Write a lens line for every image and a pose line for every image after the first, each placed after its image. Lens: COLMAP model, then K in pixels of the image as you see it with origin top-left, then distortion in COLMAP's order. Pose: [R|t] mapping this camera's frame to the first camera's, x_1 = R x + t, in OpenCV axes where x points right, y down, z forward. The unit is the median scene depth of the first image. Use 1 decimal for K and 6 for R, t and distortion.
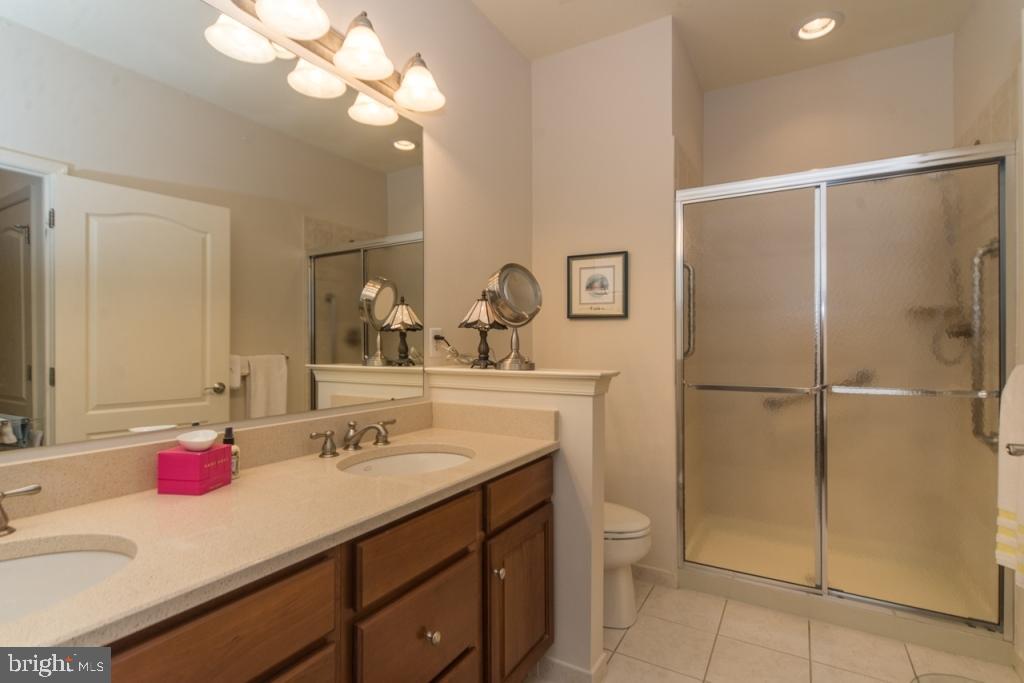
lens RADIAL K [[507.7, 0, 511.2], [0, 507.7, 345.1], [0, 0, 1]] dist [0.004234, 0.000939]
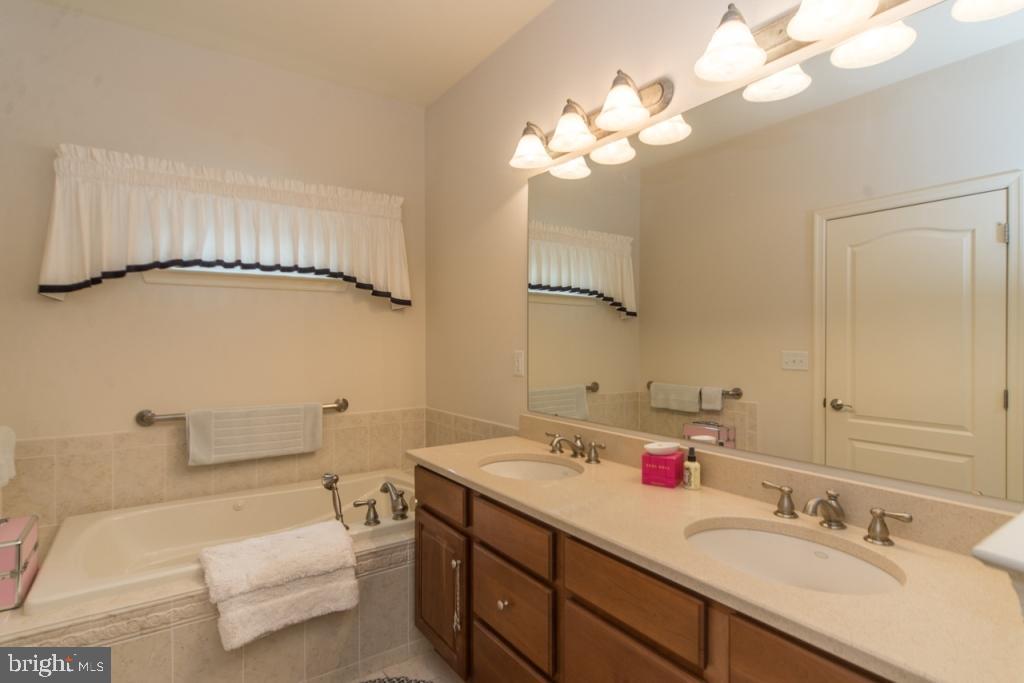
lens RADIAL K [[507.7, 0, 511.2], [0, 507.7, 345.1], [0, 0, 1]] dist [0.004234, 0.000939]
pose [[-0.423112, 0.008925, -0.906033, 0.754305], [-0.001593, 0.999943, 0.010593, -0.099512], [0.906076, 0.005925, -0.423074, 1.124025]]
